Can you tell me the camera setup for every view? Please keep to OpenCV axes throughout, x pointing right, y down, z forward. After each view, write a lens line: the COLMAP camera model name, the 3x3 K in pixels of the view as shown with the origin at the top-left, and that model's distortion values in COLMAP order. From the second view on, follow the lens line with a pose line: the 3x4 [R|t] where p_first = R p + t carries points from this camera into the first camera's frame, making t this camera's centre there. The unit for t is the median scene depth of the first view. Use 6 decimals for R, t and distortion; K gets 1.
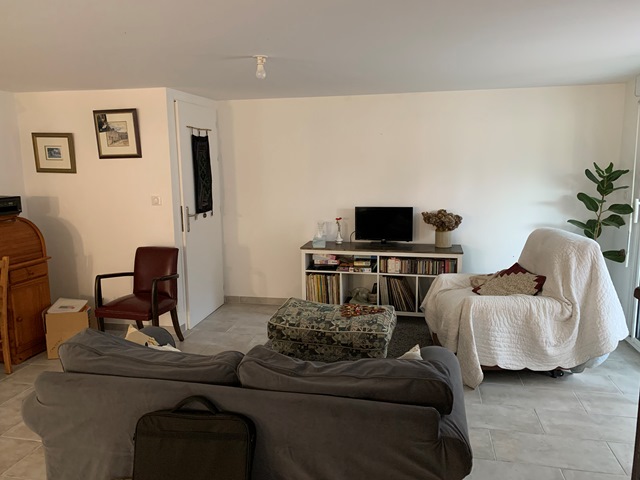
lens RADIAL K [[486.7, 0, 315.7], [0, 486.7, 237.7], [0, 0, 1]] dist [0.048872, -0.039112]
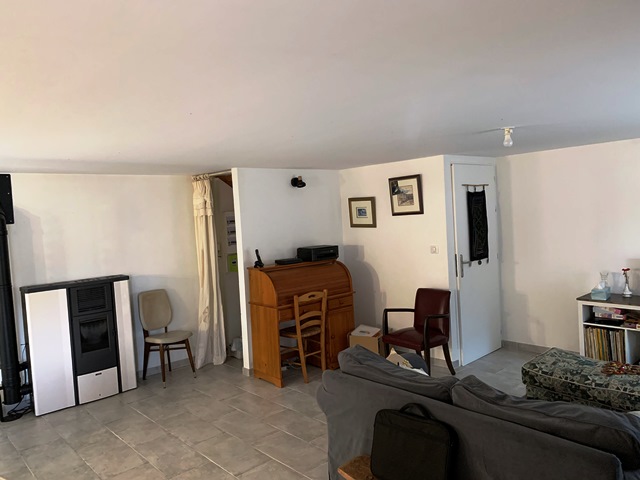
lens RADIAL K [[486.7, 0, 319.7], [0, 486.7, 238.0], [0, 0, 1]] dist [0.048872, -0.039112]
pose [[0.813339, -0.003503, -0.581780, 0.136342], [-0.045737, 0.996502, -0.069941, -0.008667], [0.579990, 0.083495, 0.810333, -0.115036]]
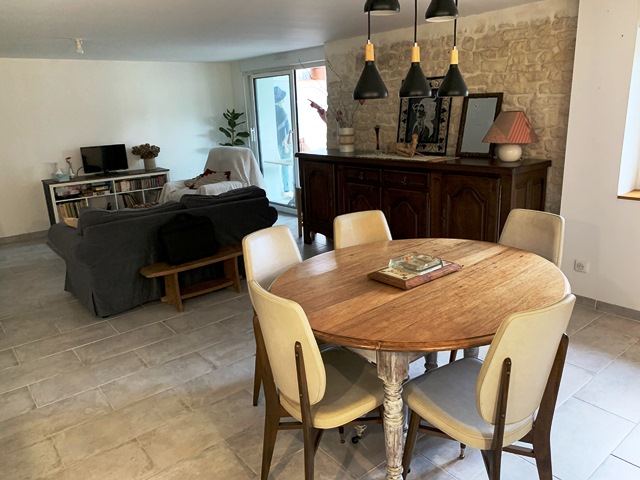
lens RADIAL K [[486.7, 0, 320.7], [0, 486.7, 239.7], [0, 0, 1]] dist [0.048872, -0.039112]
pose [[0.611457, -0.223820, 0.758963, -0.657191], [0.153171, 0.974499, 0.163981, 0.067509], [-0.776311, 0.015983, 0.630148, -0.366605]]
